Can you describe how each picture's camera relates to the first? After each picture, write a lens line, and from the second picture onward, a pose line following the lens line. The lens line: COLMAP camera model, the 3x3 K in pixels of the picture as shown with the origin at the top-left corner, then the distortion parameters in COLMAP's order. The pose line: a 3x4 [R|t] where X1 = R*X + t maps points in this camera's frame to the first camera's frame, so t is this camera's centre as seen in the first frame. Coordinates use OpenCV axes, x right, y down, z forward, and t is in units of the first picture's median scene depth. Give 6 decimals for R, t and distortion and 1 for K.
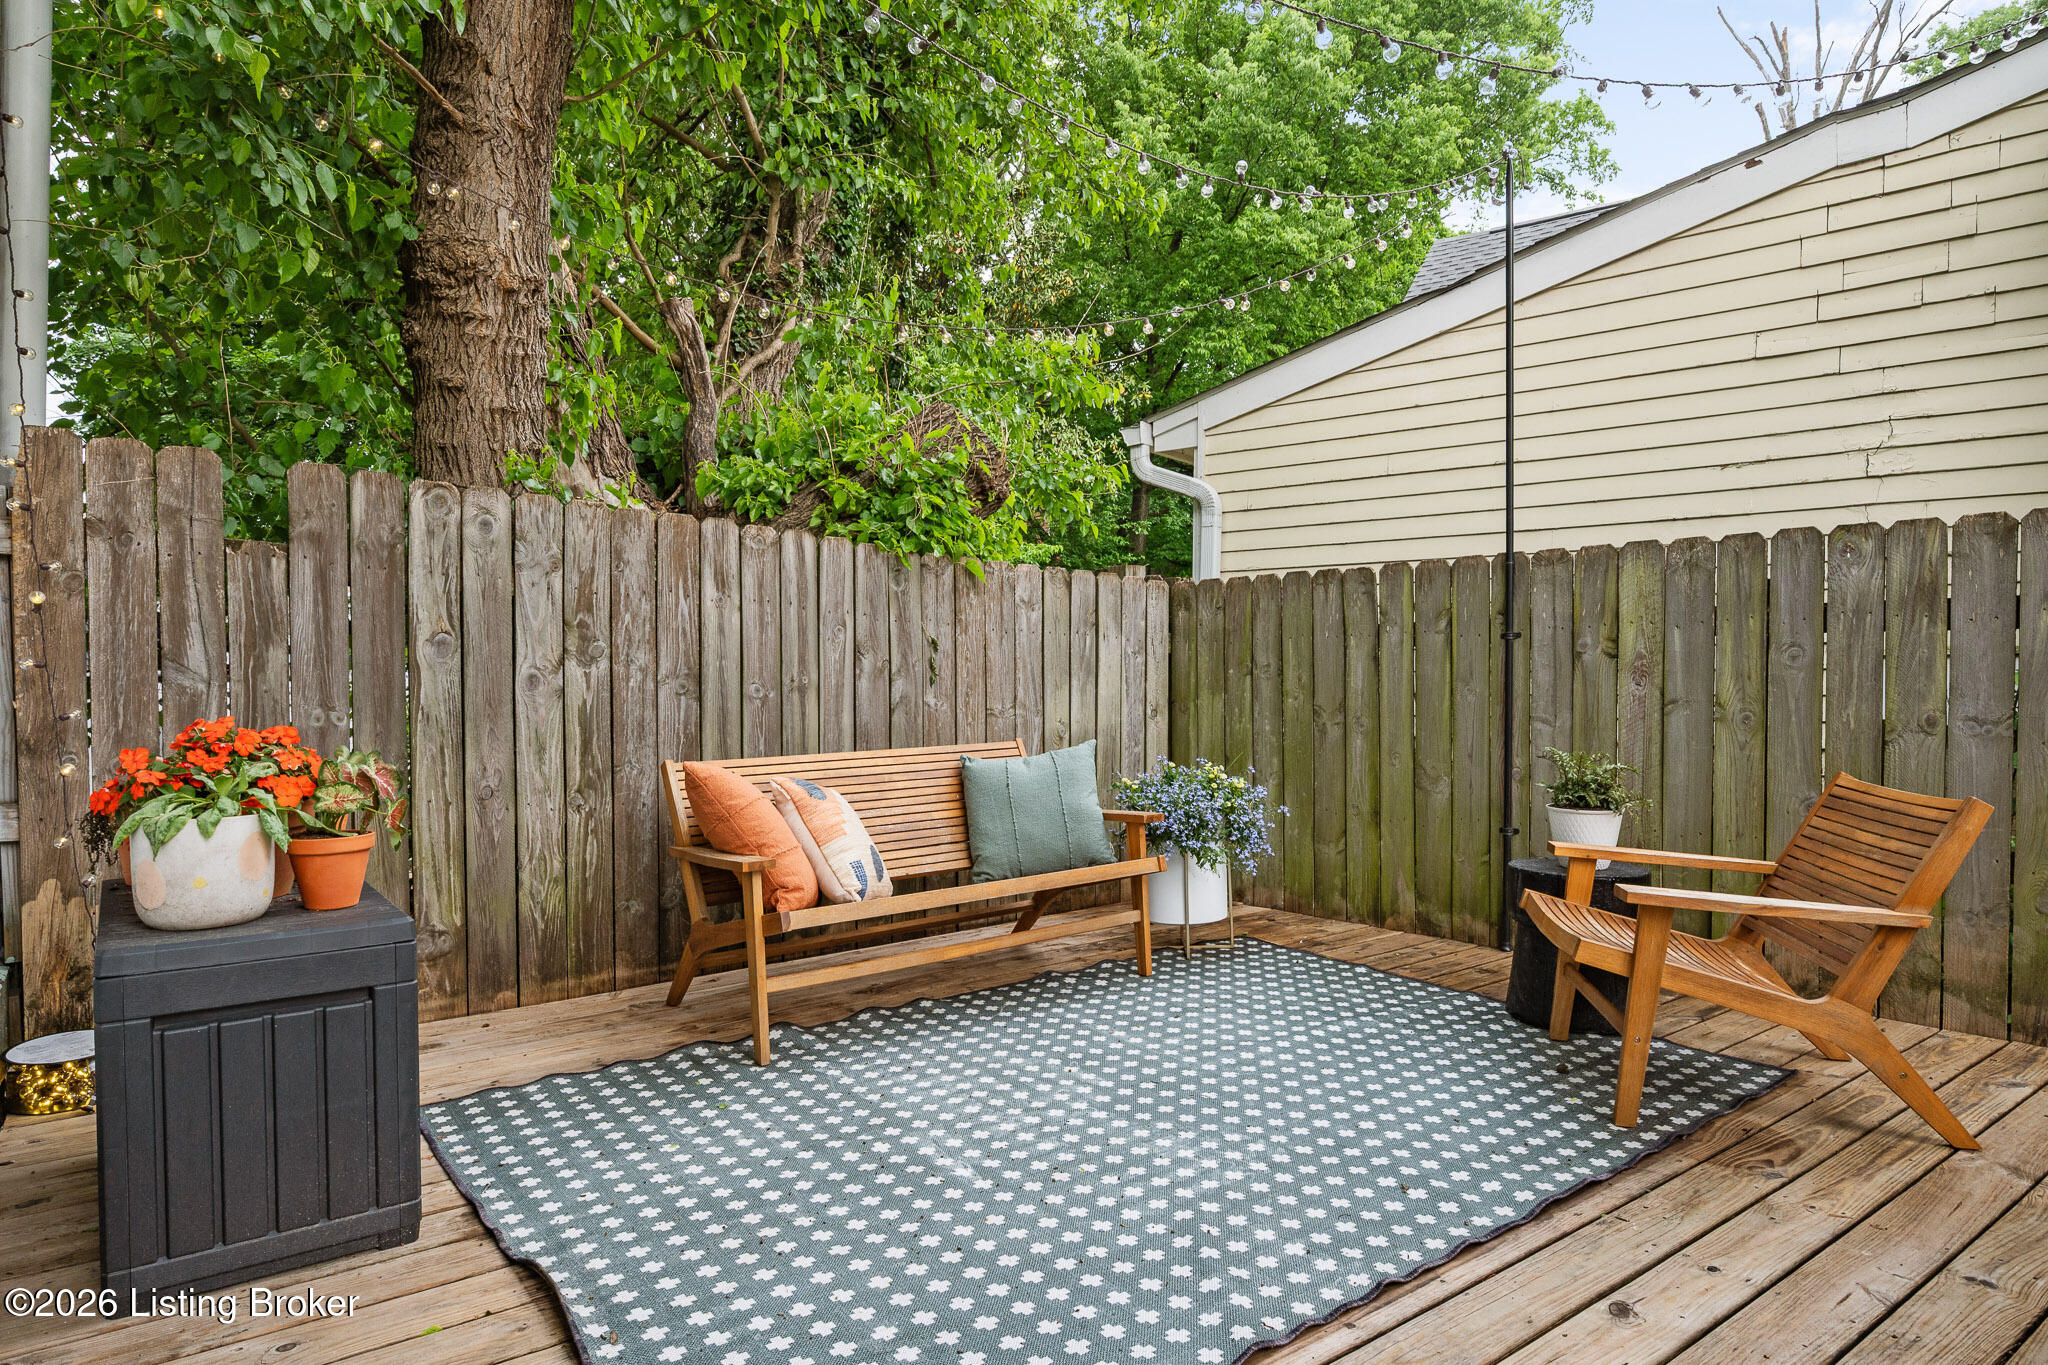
lens RADIAL K [[1184.5, 0, 1022.9], [0, 1184.5, 703.5], [0, 0, 1]] dist [0.000545, 0.001924]
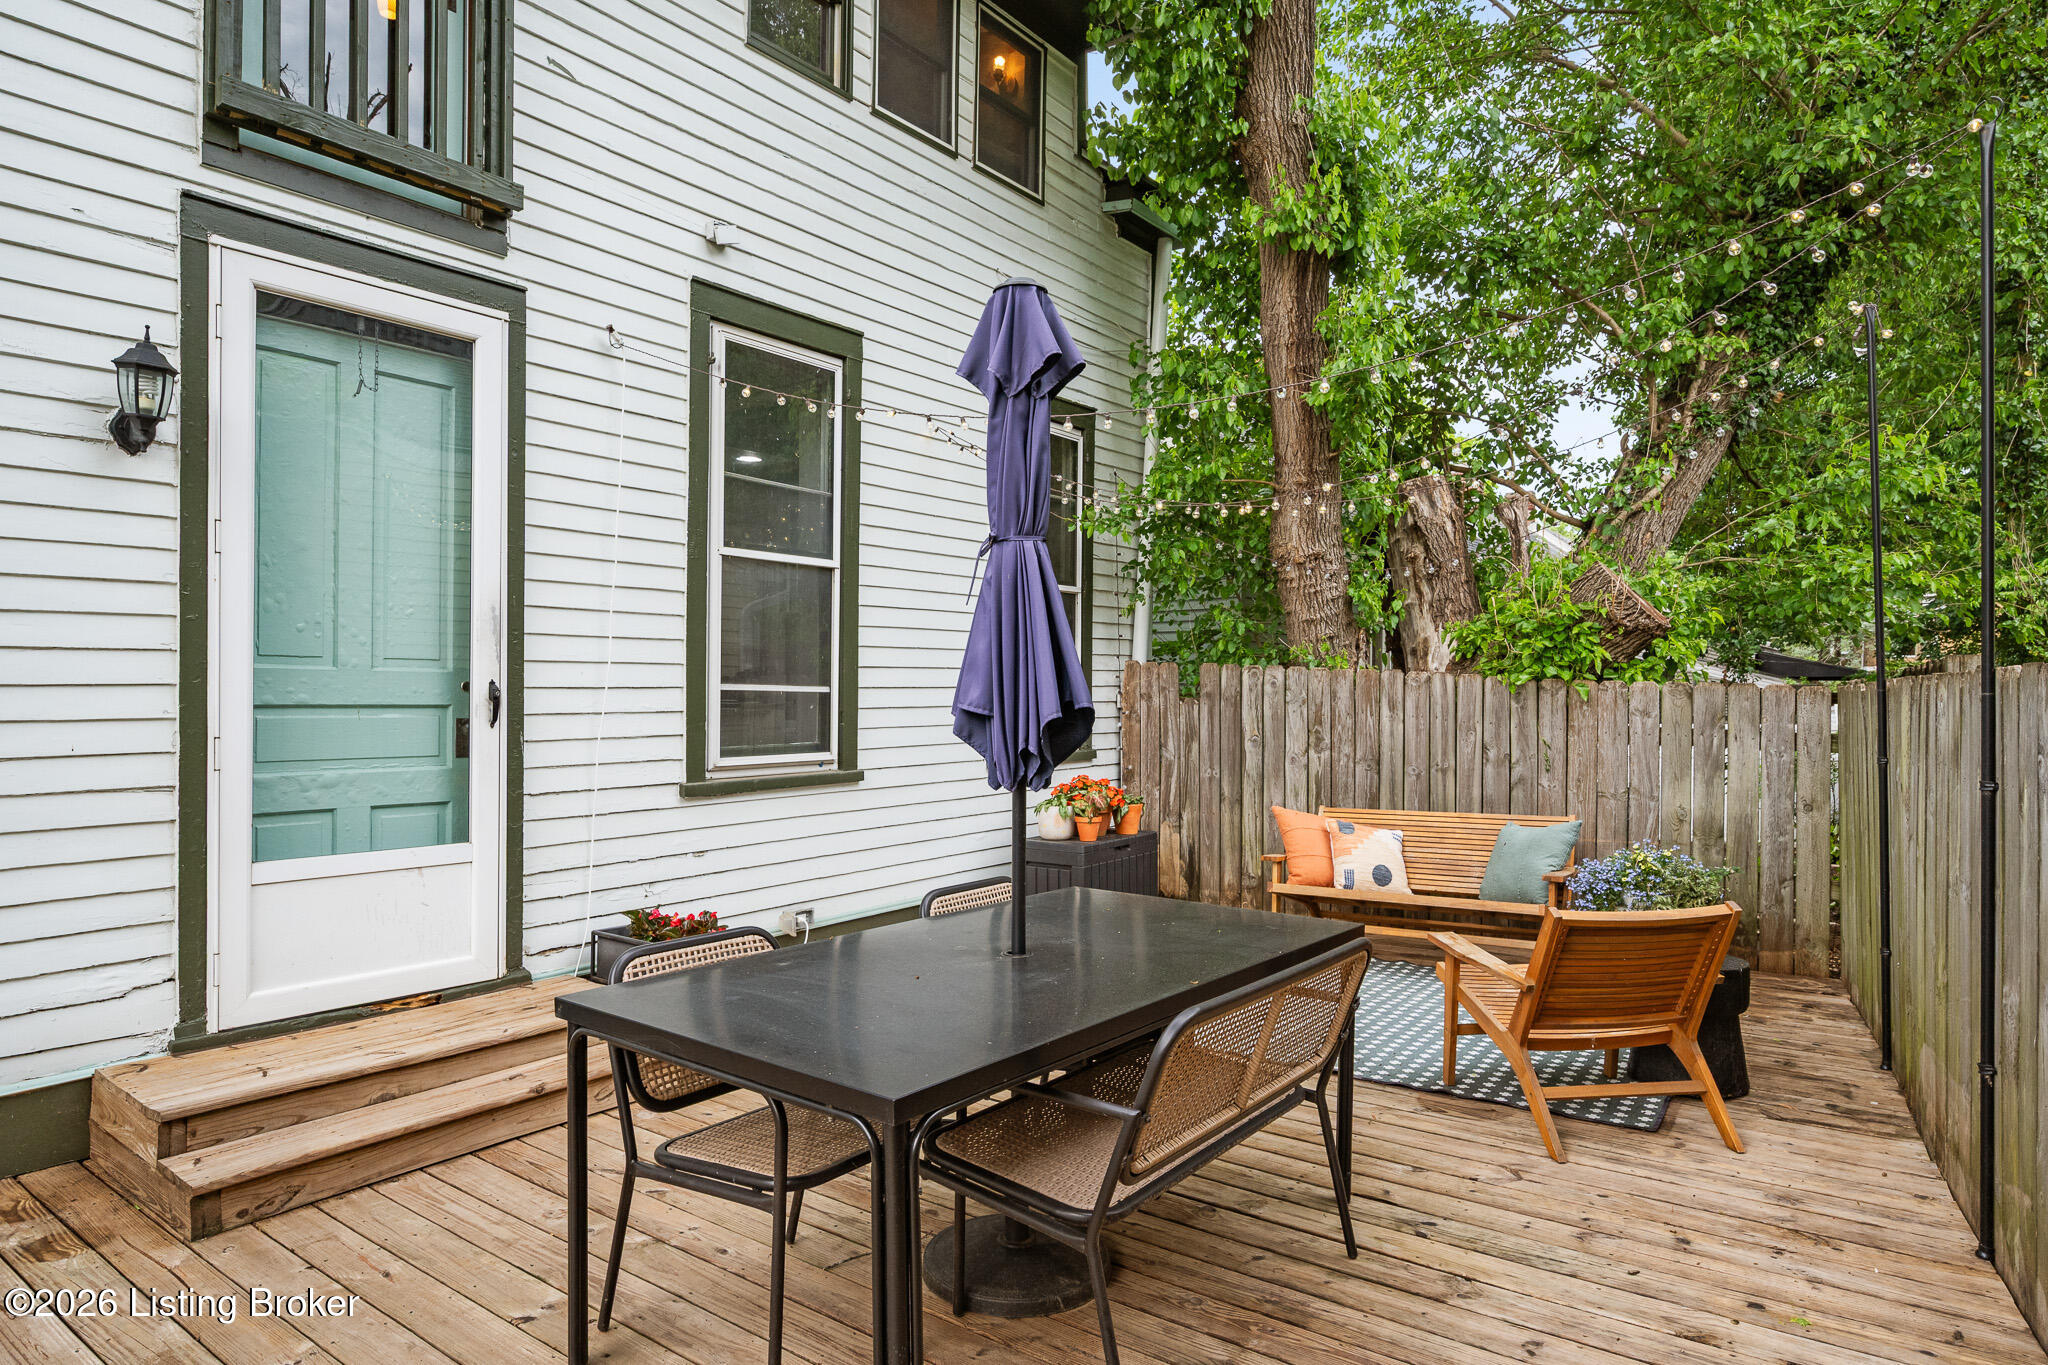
lens RADIAL K [[1184.5, 0, 1024.5], [0, 1184.5, 698.3], [0, 0, 1]] dist [0.000545, 0.001924]
pose [[0.289215, 0.002825, -0.957260, 1.337306], [-0.022140, 0.999748, -0.003738, -0.103588], [0.957008, 0.022275, 0.289205, -0.012341]]
